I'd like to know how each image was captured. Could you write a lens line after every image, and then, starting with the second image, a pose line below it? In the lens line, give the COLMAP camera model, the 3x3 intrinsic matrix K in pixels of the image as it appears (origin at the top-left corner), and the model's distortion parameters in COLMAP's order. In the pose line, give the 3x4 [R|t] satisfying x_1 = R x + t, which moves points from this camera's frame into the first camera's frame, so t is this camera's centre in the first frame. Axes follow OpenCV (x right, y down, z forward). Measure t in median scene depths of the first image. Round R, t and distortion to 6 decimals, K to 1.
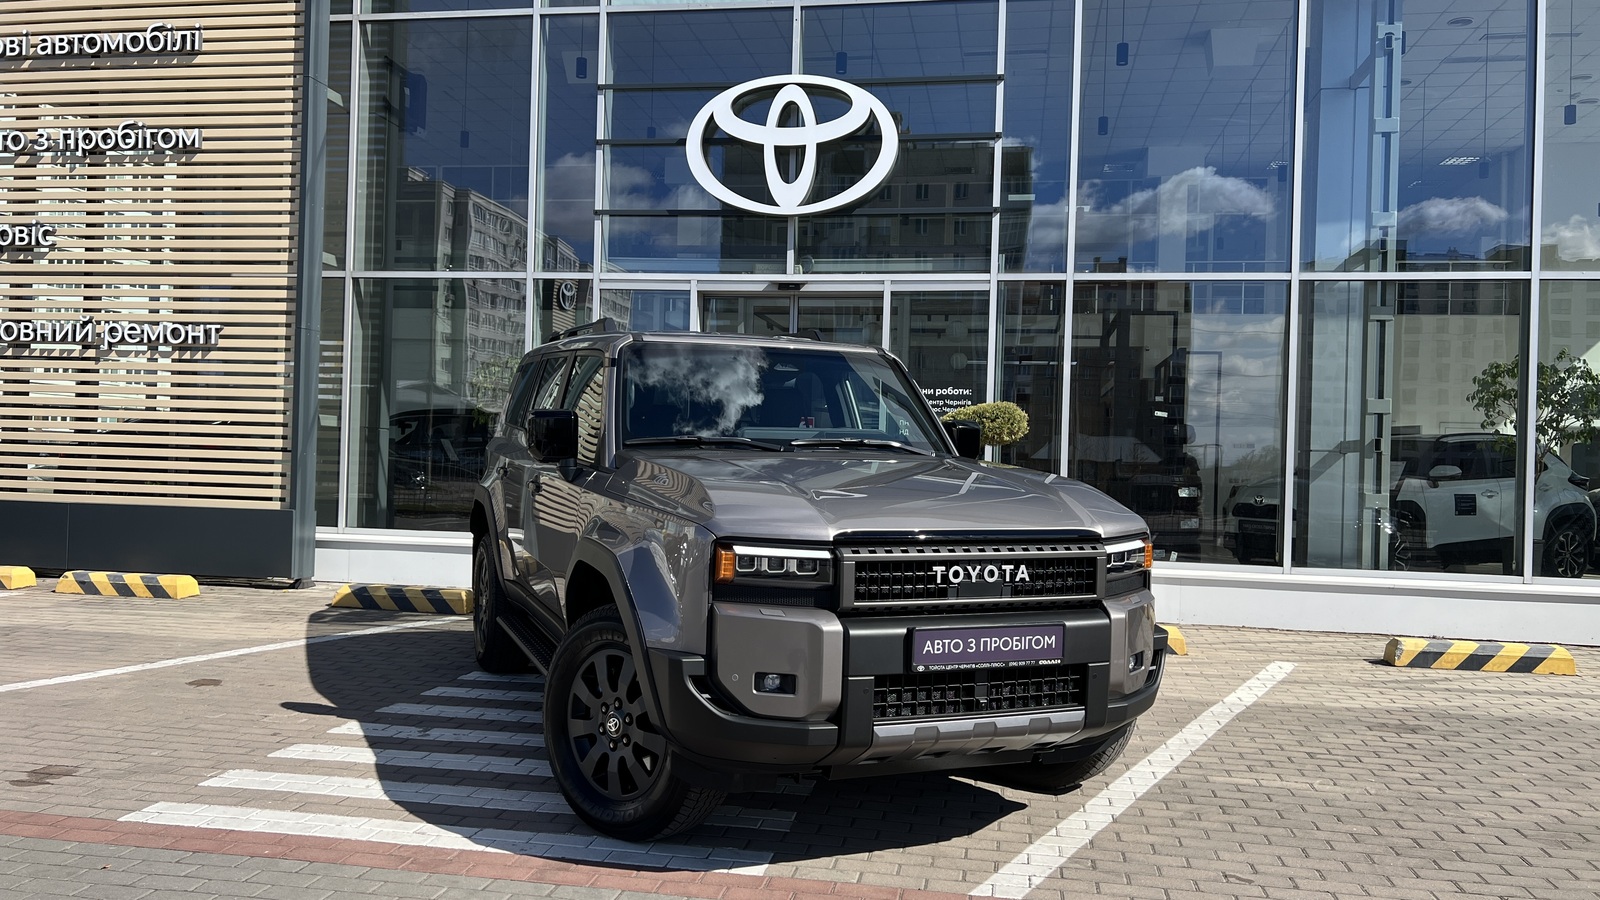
lens RADIAL K [[1186.0, 0, 803.3], [0, 1186.0, 458.0], [0, 0, 1]] dist [0.058470, -0.068160]
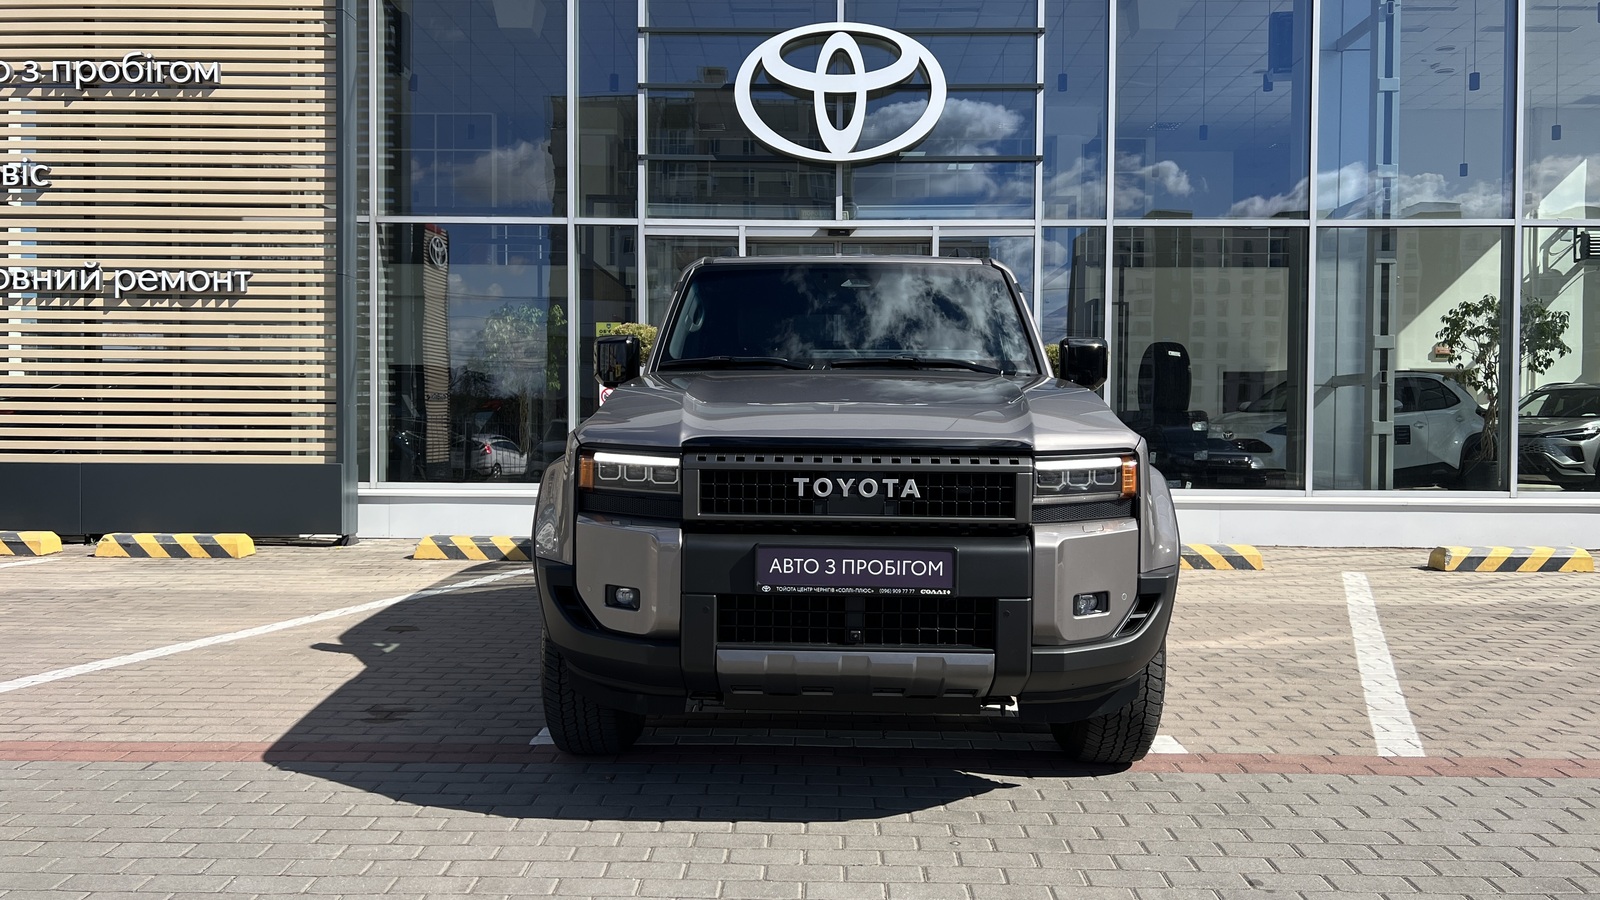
lens RADIAL K [[1188.0, 0, 795.4], [0, 1188.0, 451.6], [0, 0, 1]] dist [0.051680, -0.058810]
pose [[0.988124, -0.025164, 0.151586, -0.206905], [0.021041, 0.999366, 0.028737, 0.013320], [-0.152213, -0.025206, 0.988026, -0.007710]]
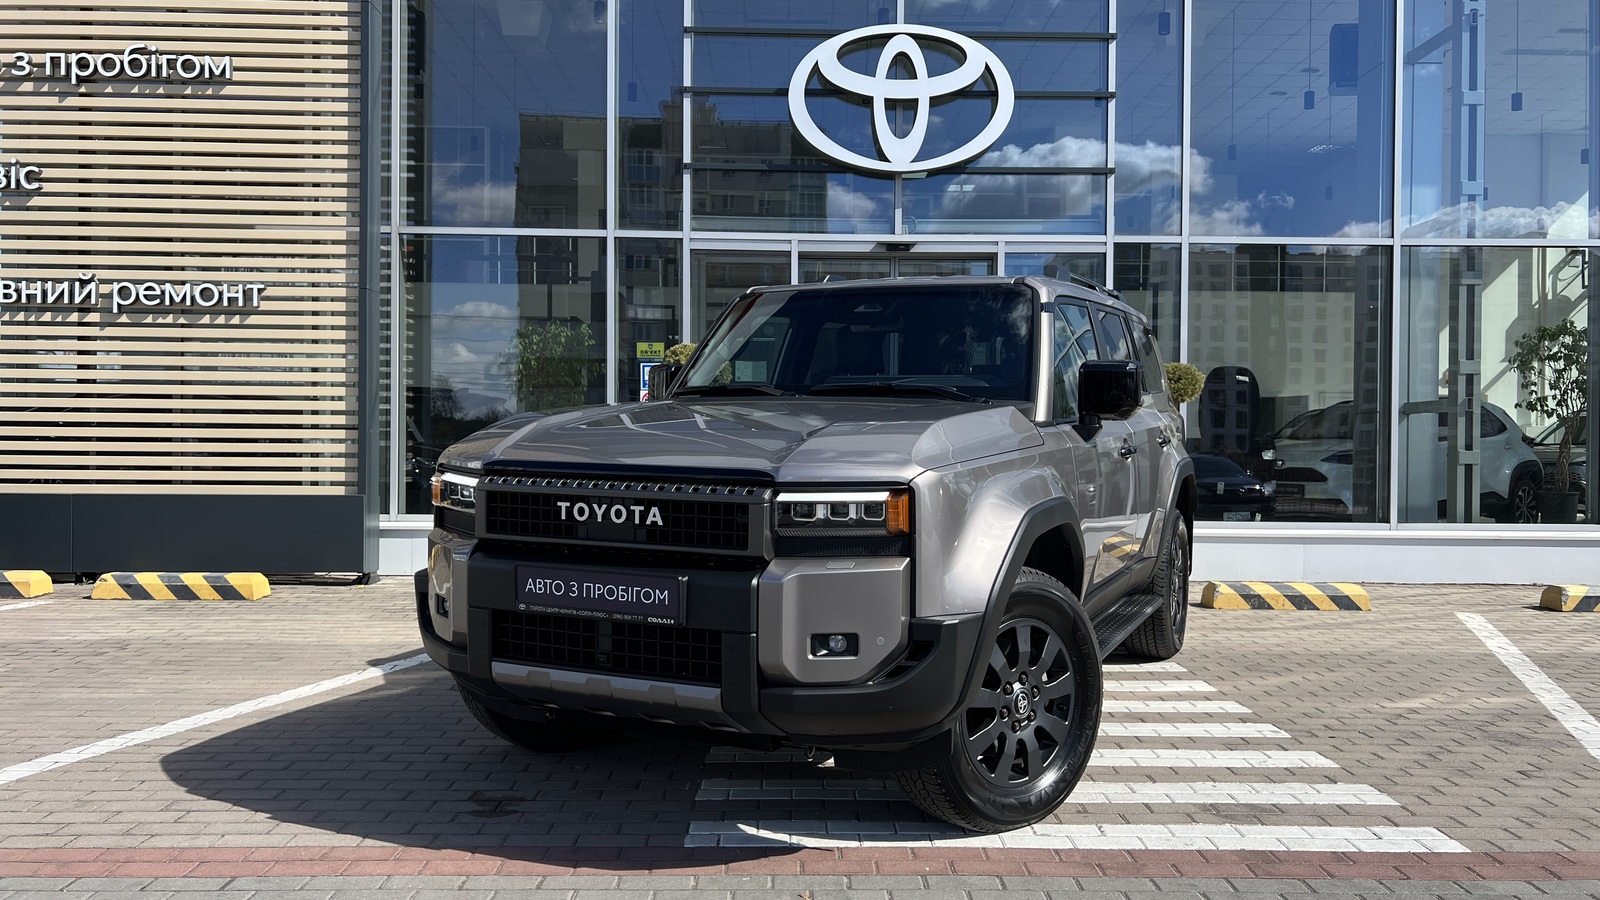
lens RADIAL K [[1189.8, 0, 804.7], [0, 1189.8, 458.4], [0, 0, 1]] dist [0.050769, -0.058988]
pose [[0.982209, -0.021356, 0.186574, -0.266220], [0.018800, 0.999704, 0.015459, 0.008654], [-0.186849, -0.011677, 0.982319, 0.071304]]
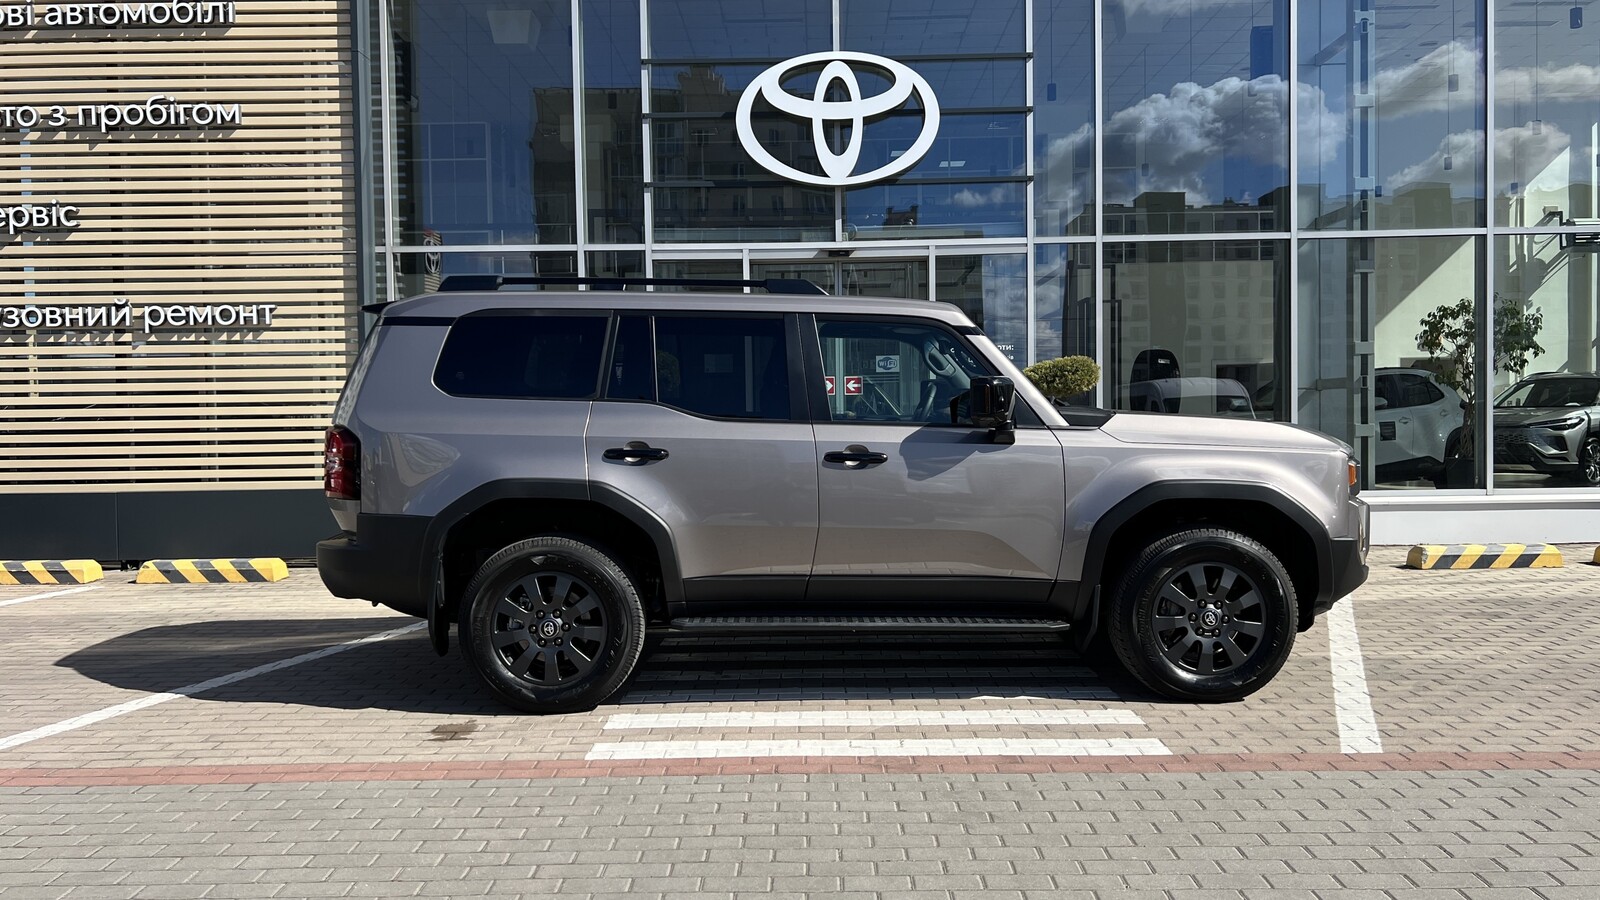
lens RADIAL K [[1204.9, 0, 796.9], [0, 1204.9, 454.5], [0, 0, 1]] dist [0.053468, -0.062206]
pose [[0.986389, -0.047550, 0.157405, -0.225245], [0.041998, 0.998379, 0.038420, -0.008226], [-0.158977, -0.031286, 0.986787, -0.060464]]
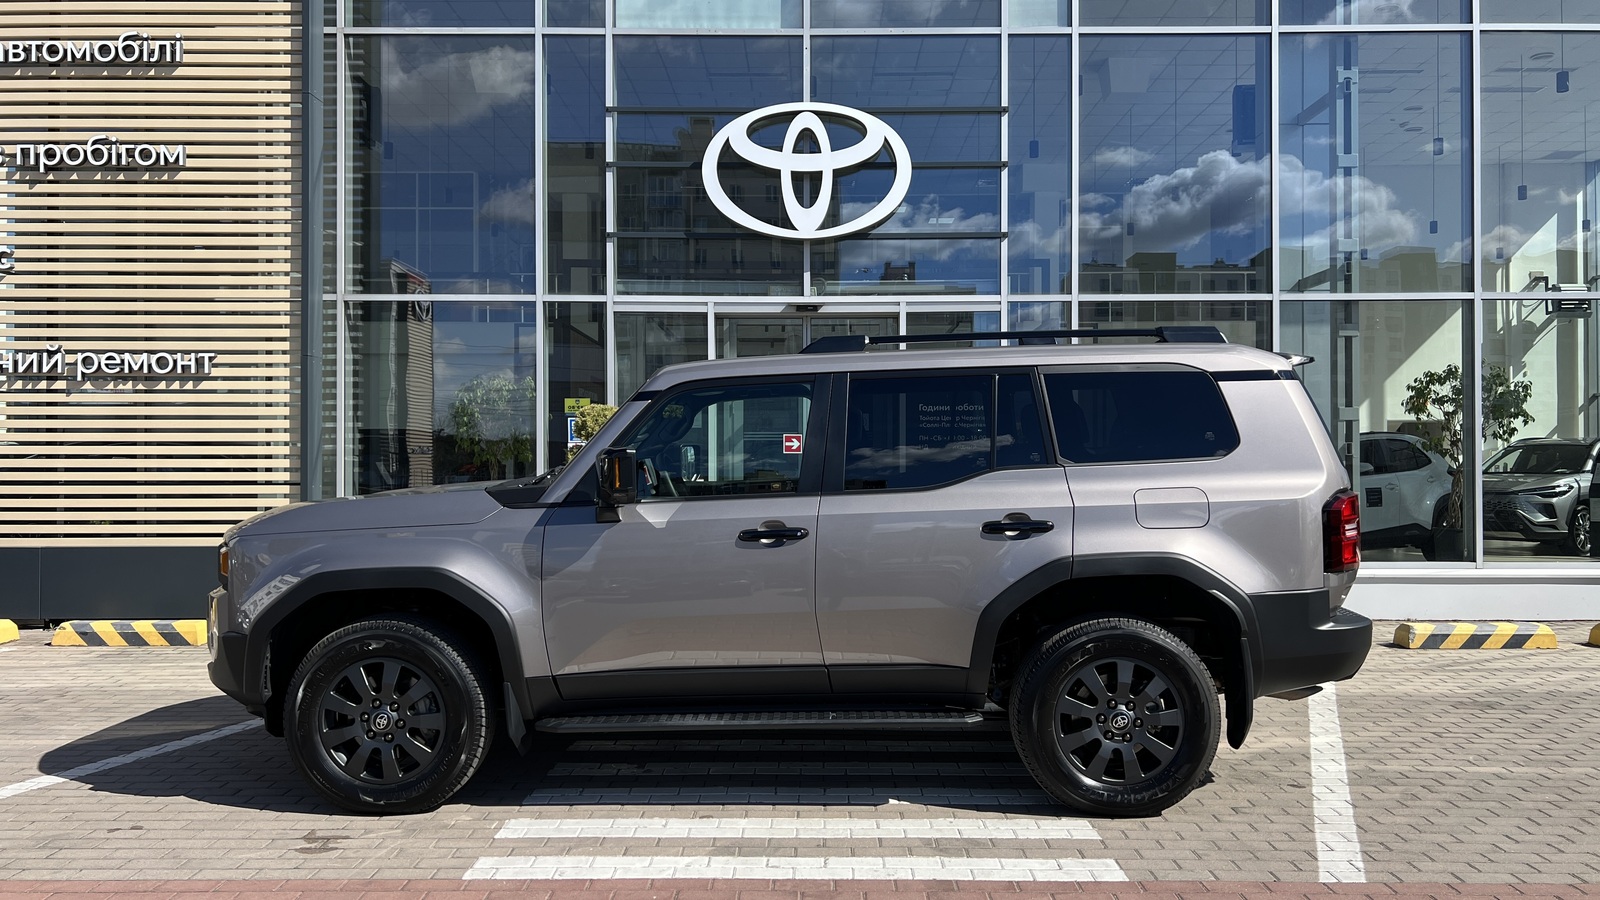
lens RADIAL K [[1186.0, 0, 803.3], [0, 1186.0, 458.0], [0, 0, 1]] dist [0.058470, -0.068160]
pose [[0.985903, -0.027687, 0.165012, -0.186376], [0.027945, 0.999609, 0.000755, -0.016057], [-0.164969, 0.003867, 0.986291, -0.008931]]
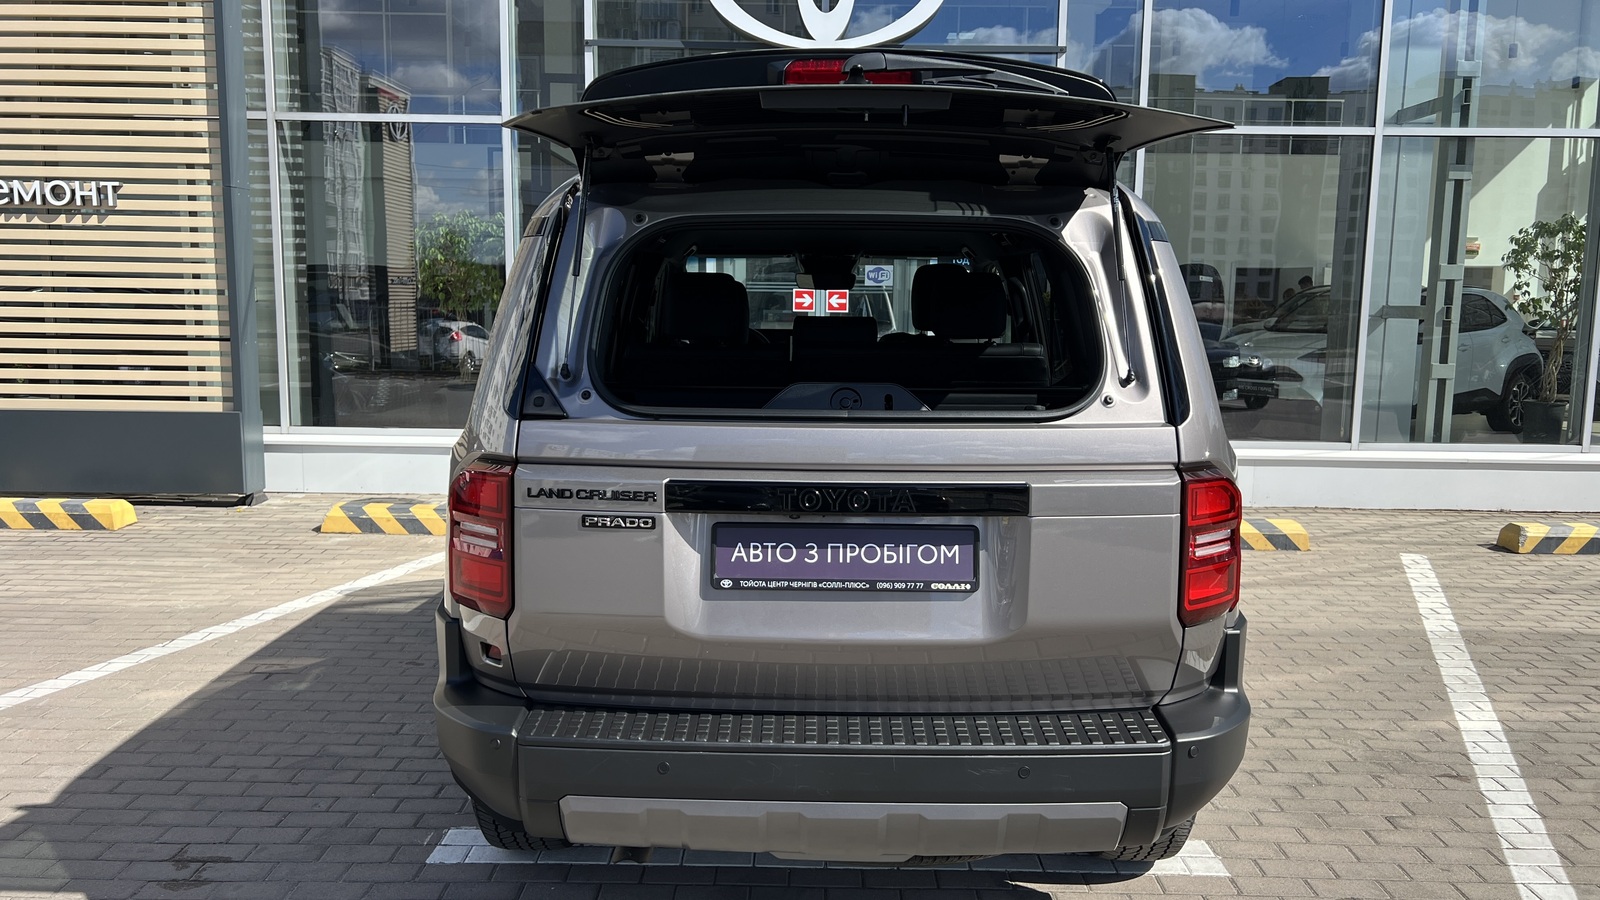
lens RADIAL K [[1189.6, 0, 800.9], [0, 1189.6, 458.0], [0, 0, 1]] dist [0.050438, -0.055954]
pose [[0.986105, -0.036960, 0.161957, -0.176413], [0.013787, 0.989780, 0.141934, -0.036781], [-0.165548, -0.137729, 0.976537, 0.121408]]
